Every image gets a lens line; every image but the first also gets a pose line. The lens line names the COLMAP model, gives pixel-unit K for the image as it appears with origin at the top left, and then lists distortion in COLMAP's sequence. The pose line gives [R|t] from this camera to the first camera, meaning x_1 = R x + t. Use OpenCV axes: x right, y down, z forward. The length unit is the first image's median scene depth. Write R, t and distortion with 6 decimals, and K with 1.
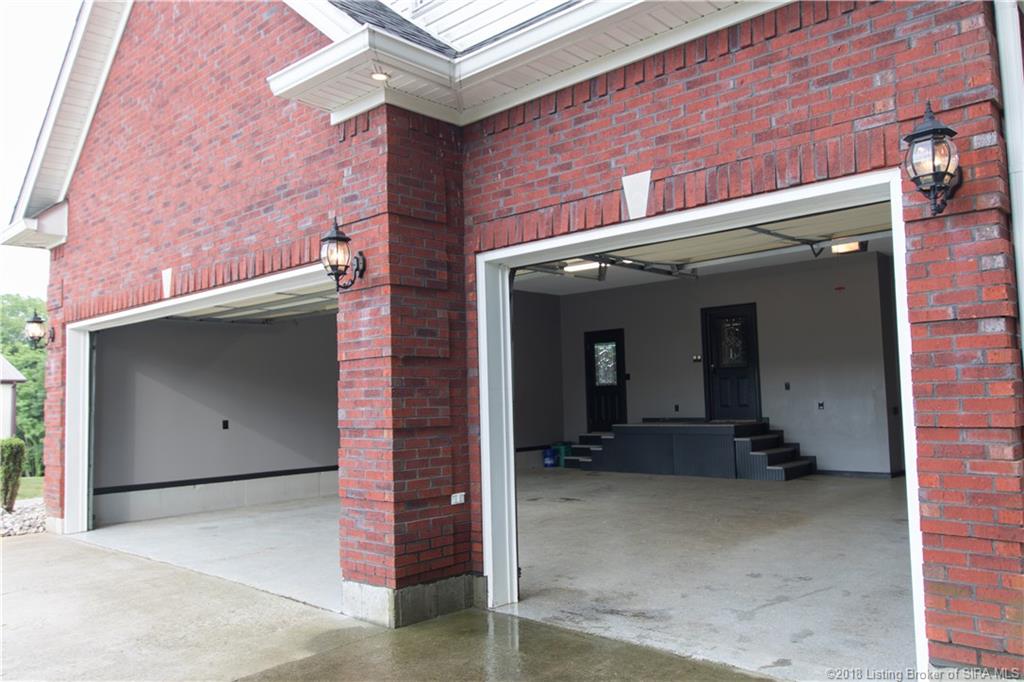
lens RADIAL K [[770.3, 0, 512.3], [0, 770.3, 341.3], [0, 0, 1]] dist [0.004060, 0.001356]
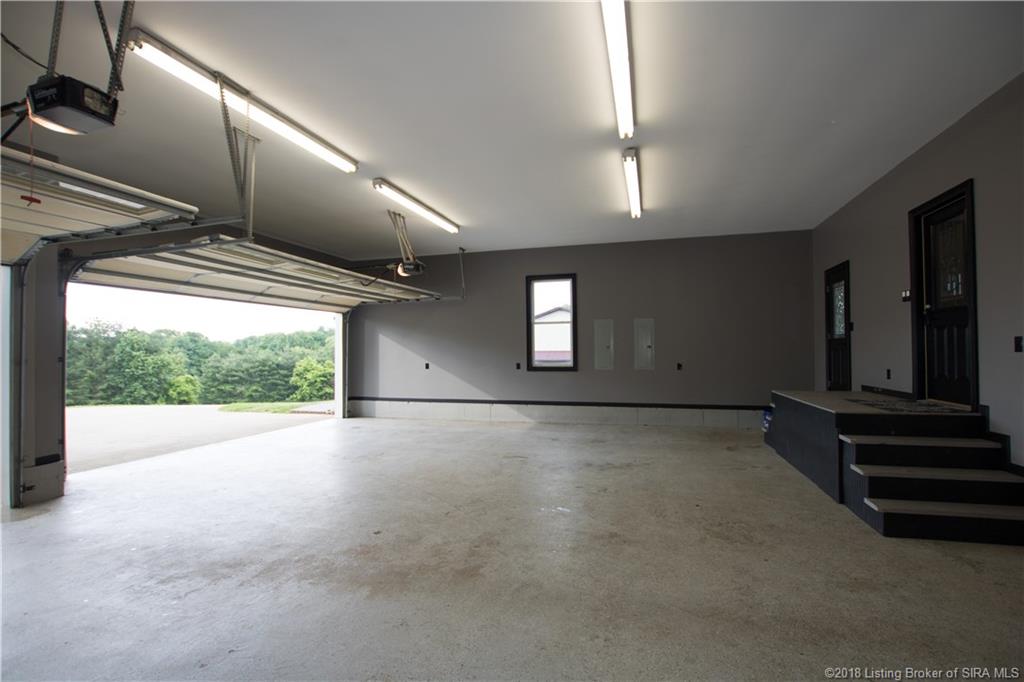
lens RADIAL K [[475.0, 0, 509.2], [0, 475.0, 343.3], [0, 0, 1]] dist [-0.032271, 0.004567]
pose [[0.424870, 0.010861, -0.905189, 0.452458], [0.069153, 0.996617, 0.044416, 0.022439], [0.902609, -0.081467, 0.422681, 0.574567]]
